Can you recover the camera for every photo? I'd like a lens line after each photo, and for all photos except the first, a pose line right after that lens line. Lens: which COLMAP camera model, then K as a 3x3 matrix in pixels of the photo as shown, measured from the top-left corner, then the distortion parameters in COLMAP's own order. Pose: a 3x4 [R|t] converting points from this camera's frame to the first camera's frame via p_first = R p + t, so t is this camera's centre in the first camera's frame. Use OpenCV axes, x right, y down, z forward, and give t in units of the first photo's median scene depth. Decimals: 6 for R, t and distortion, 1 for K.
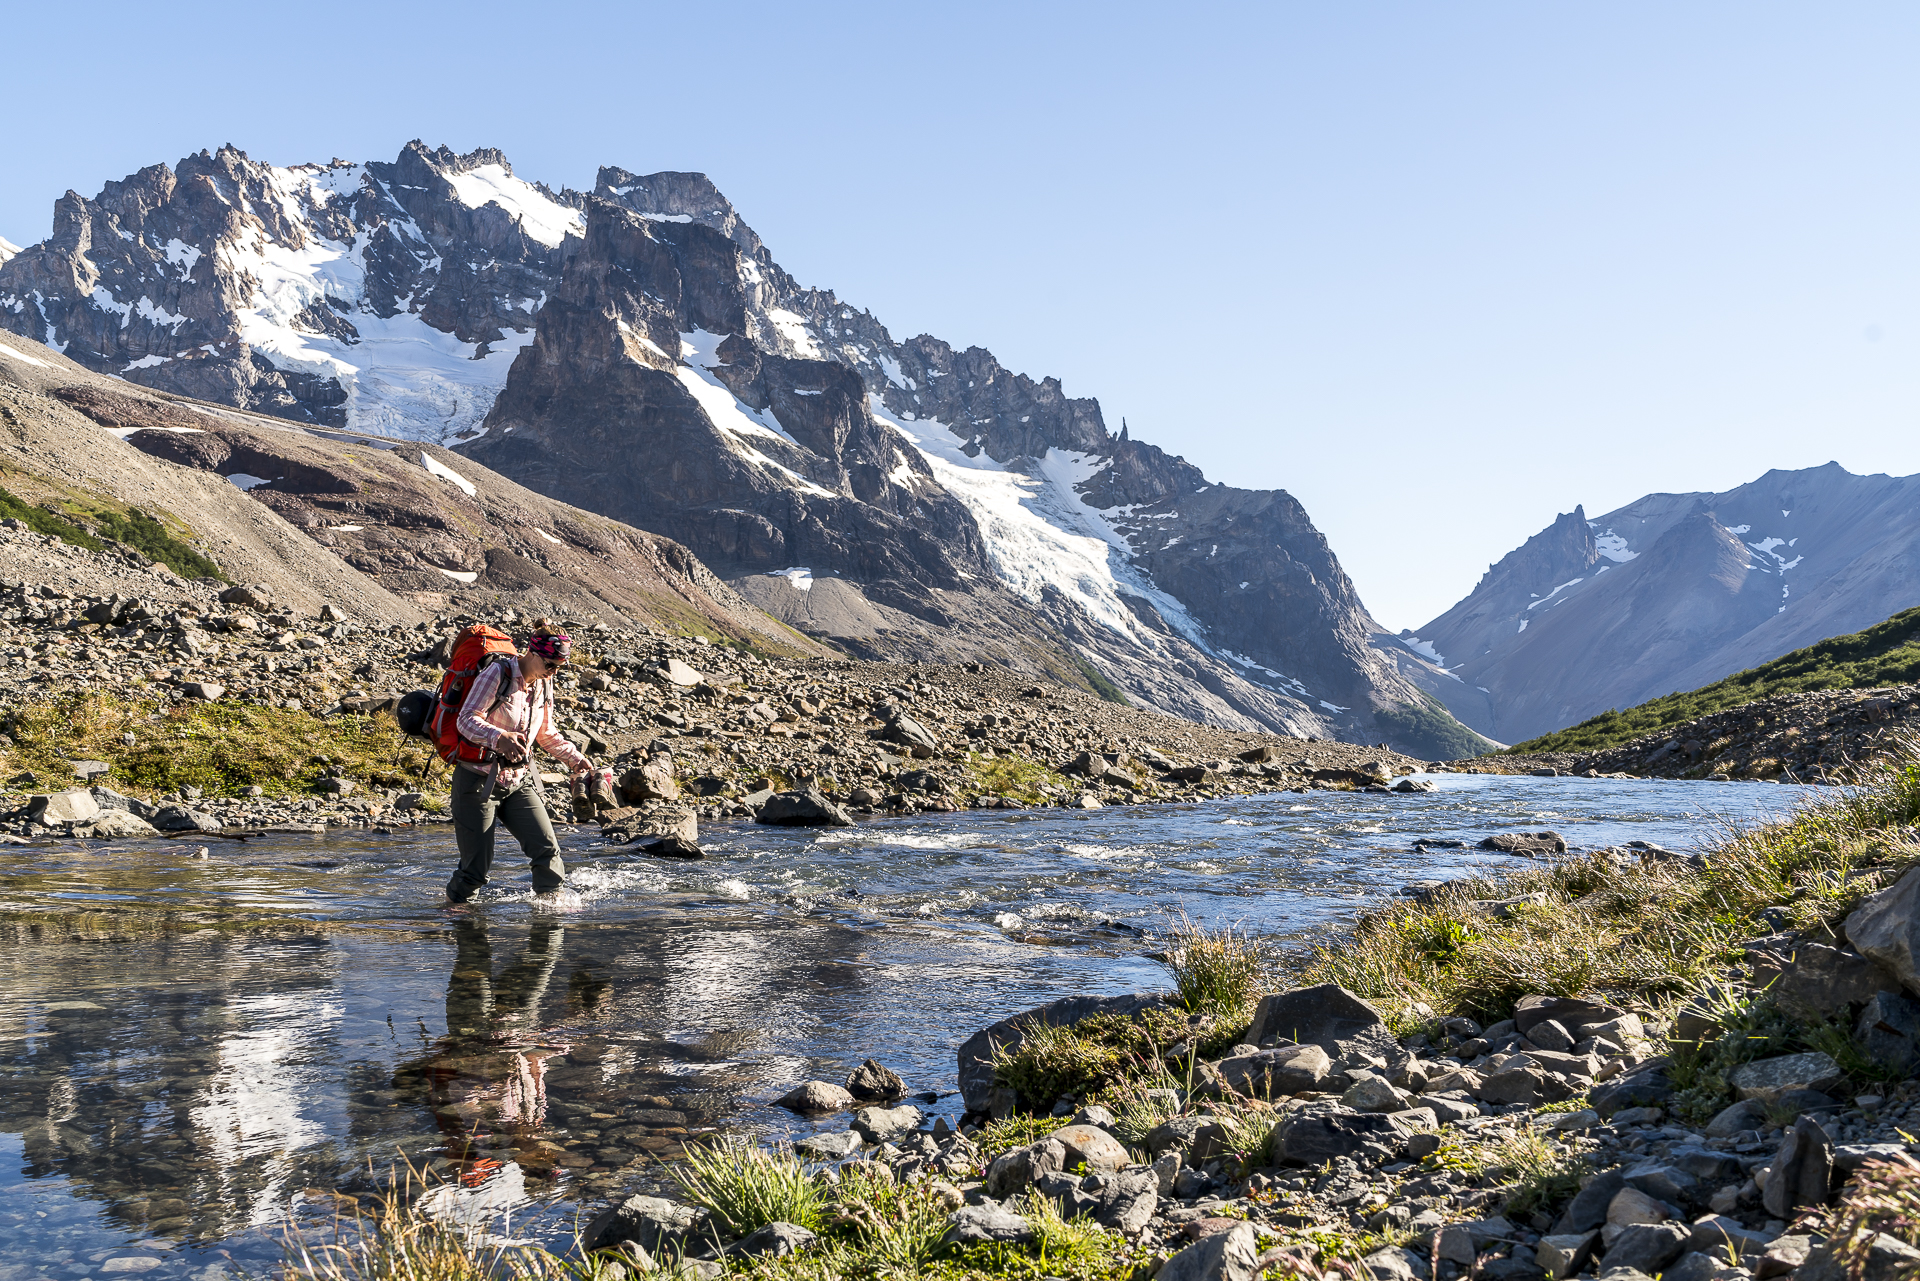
lens RADIAL K [[1809.9, 0, 956.0], [0, 1809.9, 643.7], [0, 0, 1]] dist [-0.009823, 0.000000]
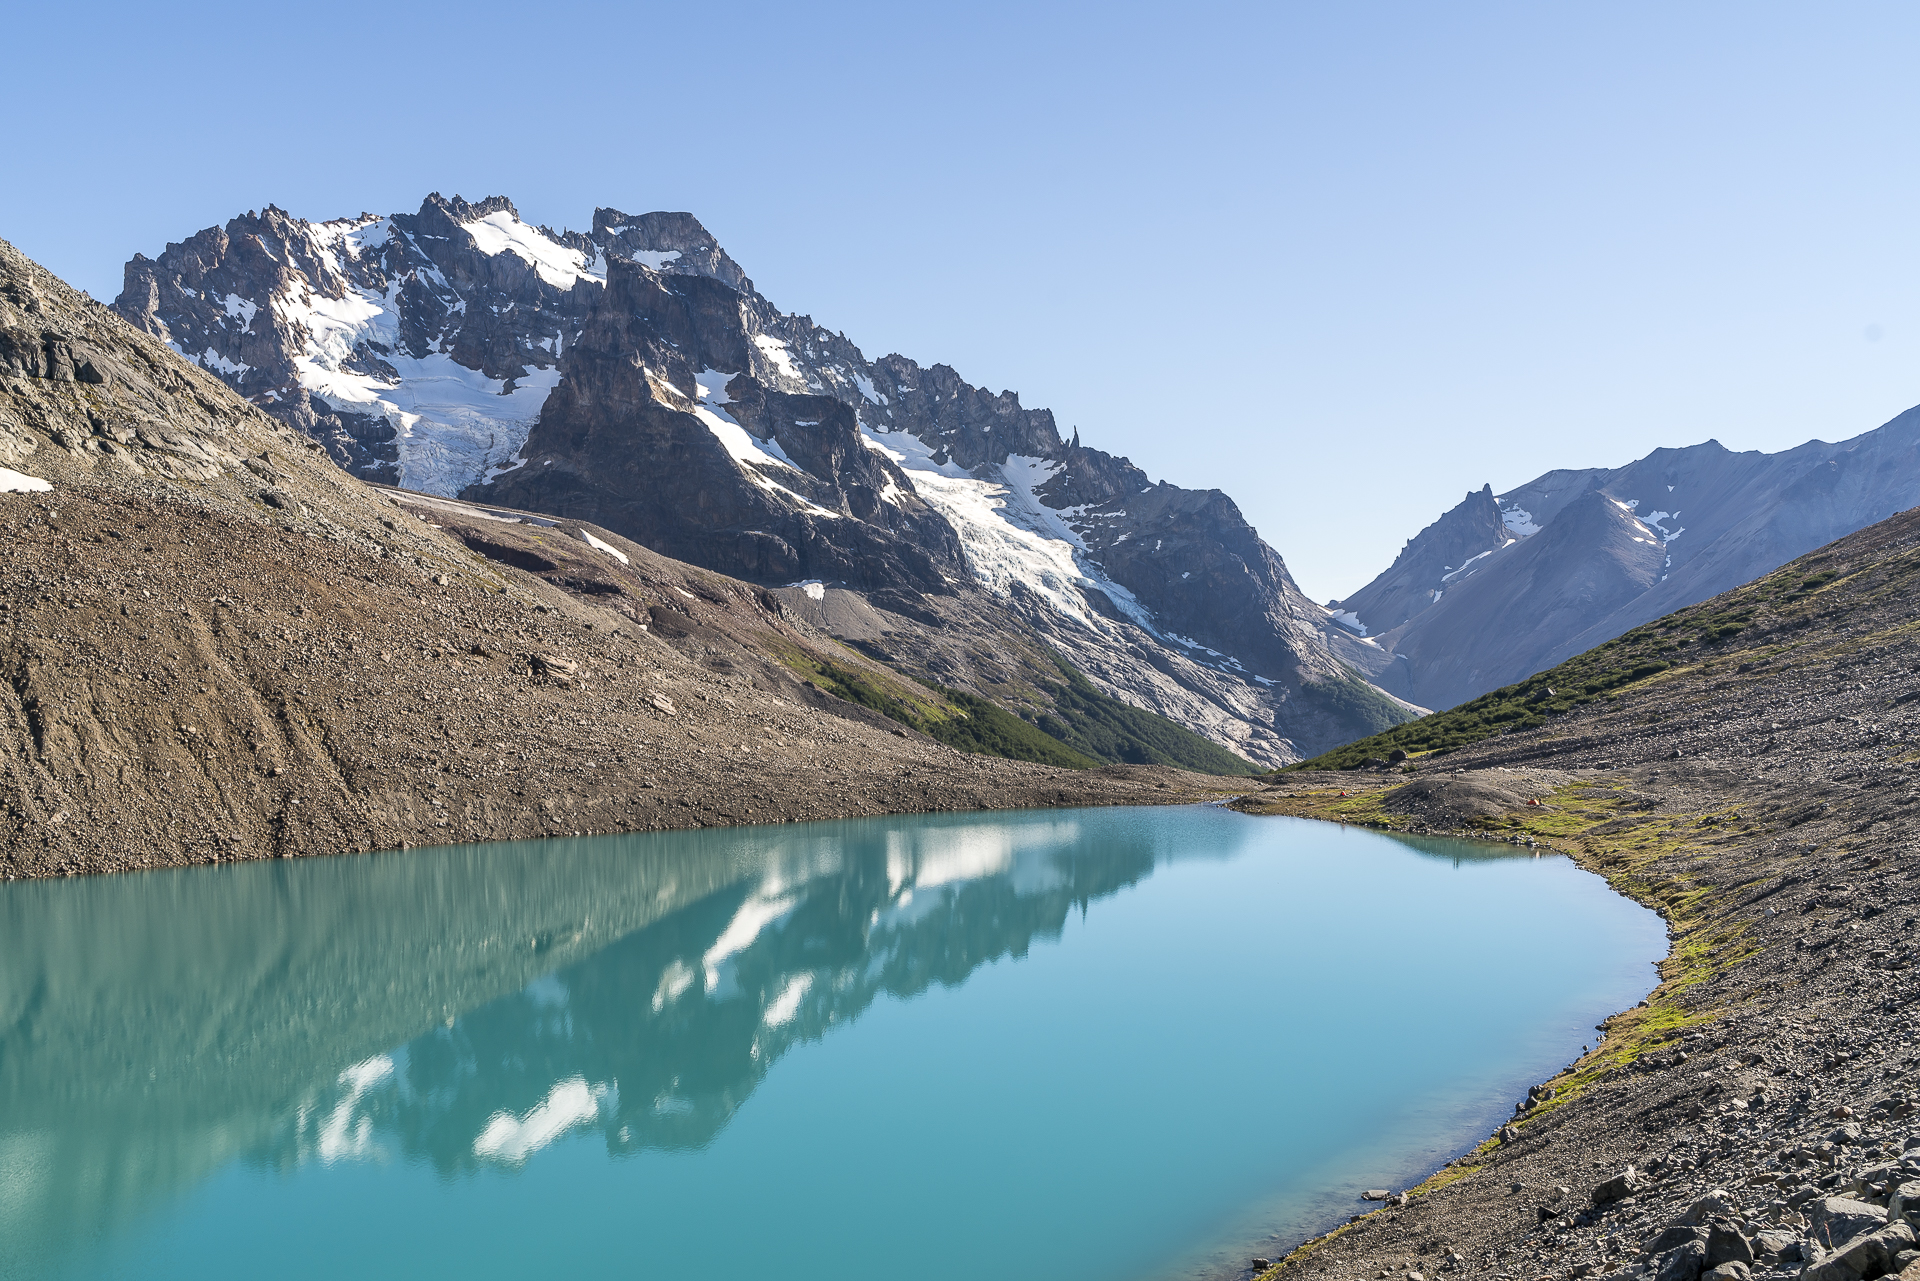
lens RADIAL K [[1809.9, 0, 963.0], [0, 1809.9, 638.4], [0, 0, 1]] dist [-0.009823, 0.000000]
pose [[0.998932, -0.027651, 0.037029, -0.024791], [0.027075, 0.999506, 0.015984, -0.015071], [-0.037452, -0.014964, 0.999186, -0.136396]]
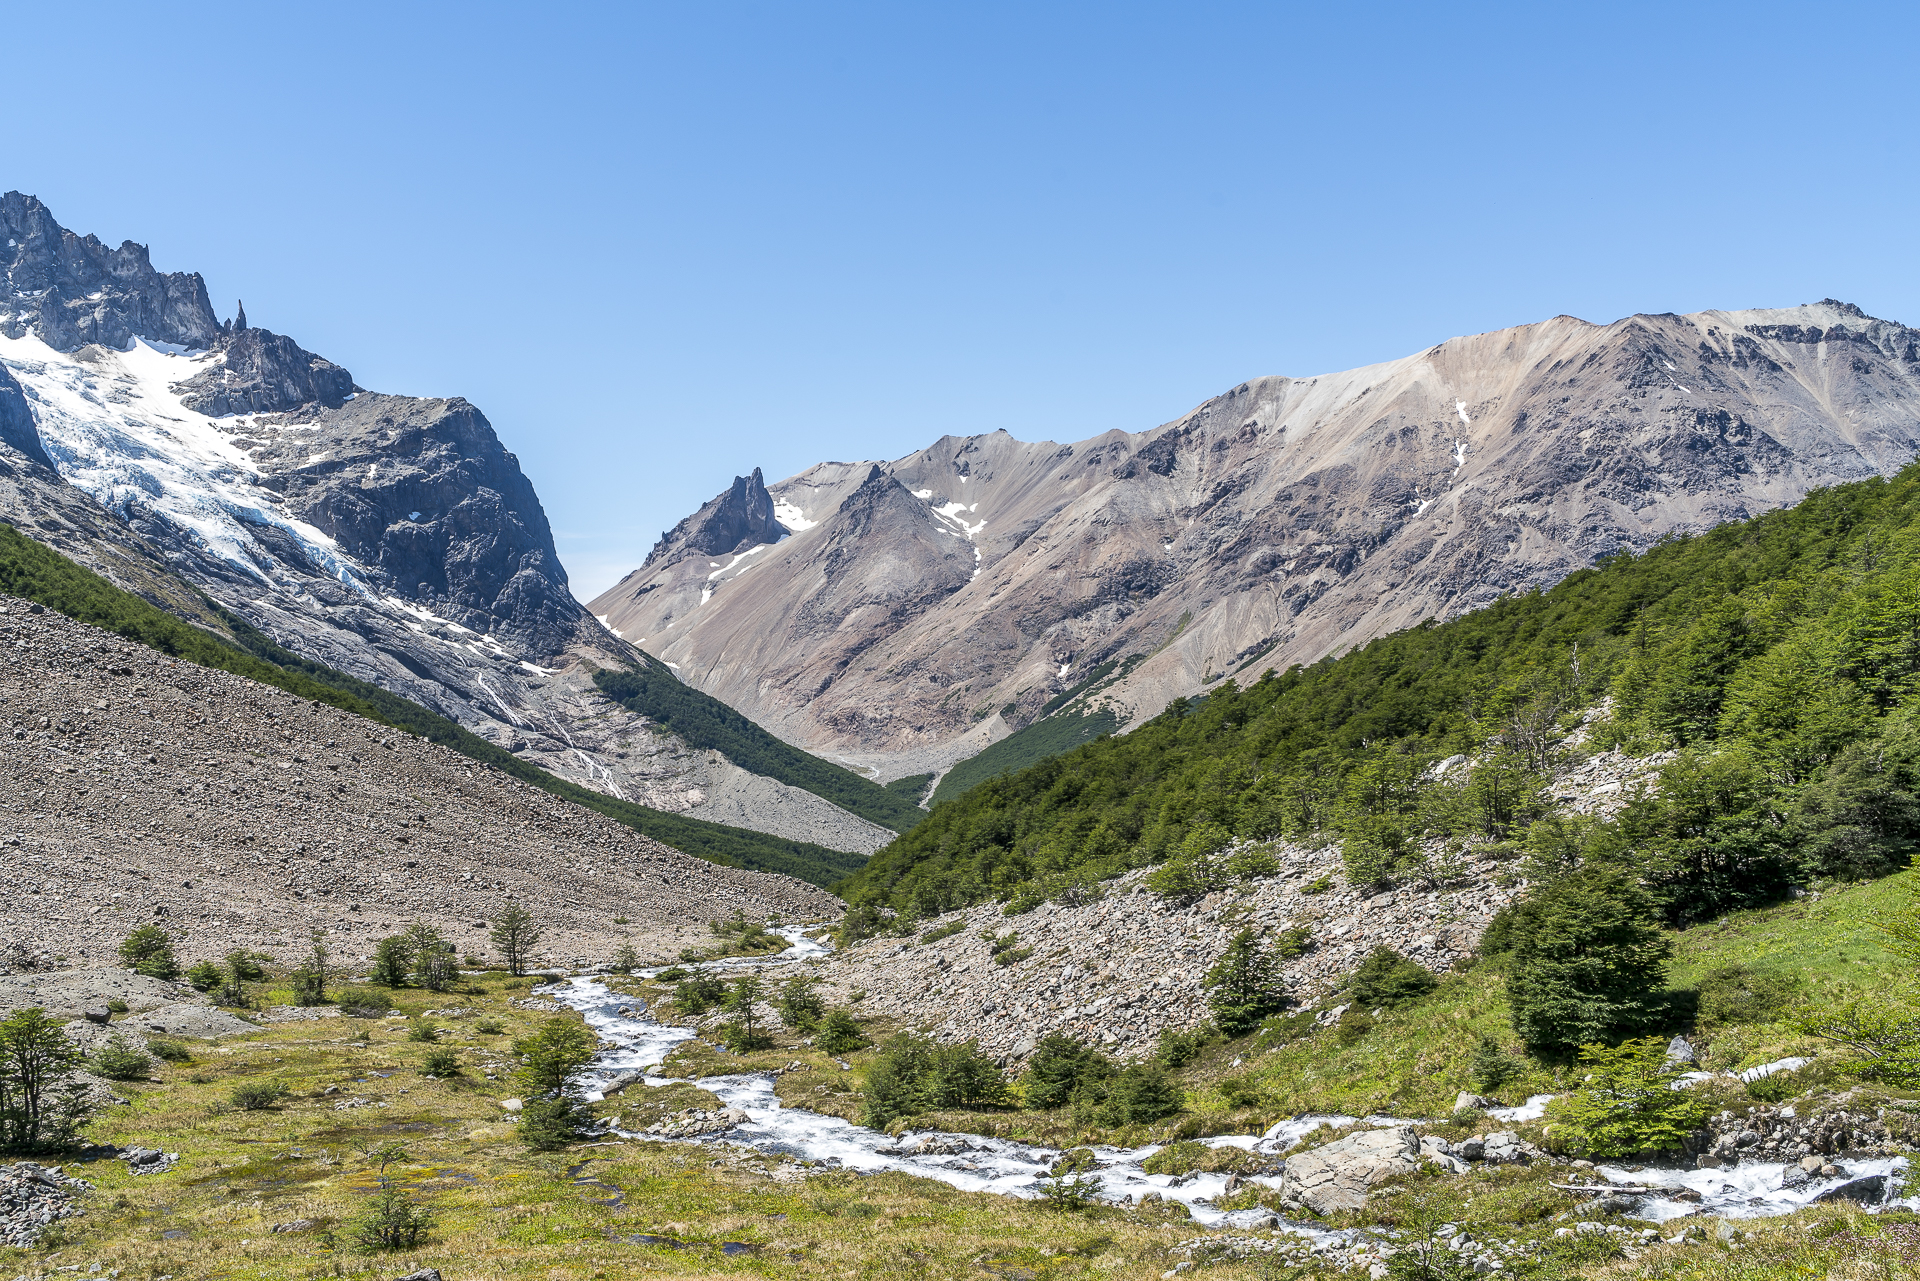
lens RADIAL K [[1809.9, 0, 956.2], [0, 1809.9, 654.2], [0, 0, 1]] dist [-0.009823, 0.000000]
pose [[0.884280, -0.016624, 0.466661, 0.003181], [0.017927, 0.999838, 0.001648, 0.030322], [-0.466613, 0.006909, 0.884435, 0.220816]]
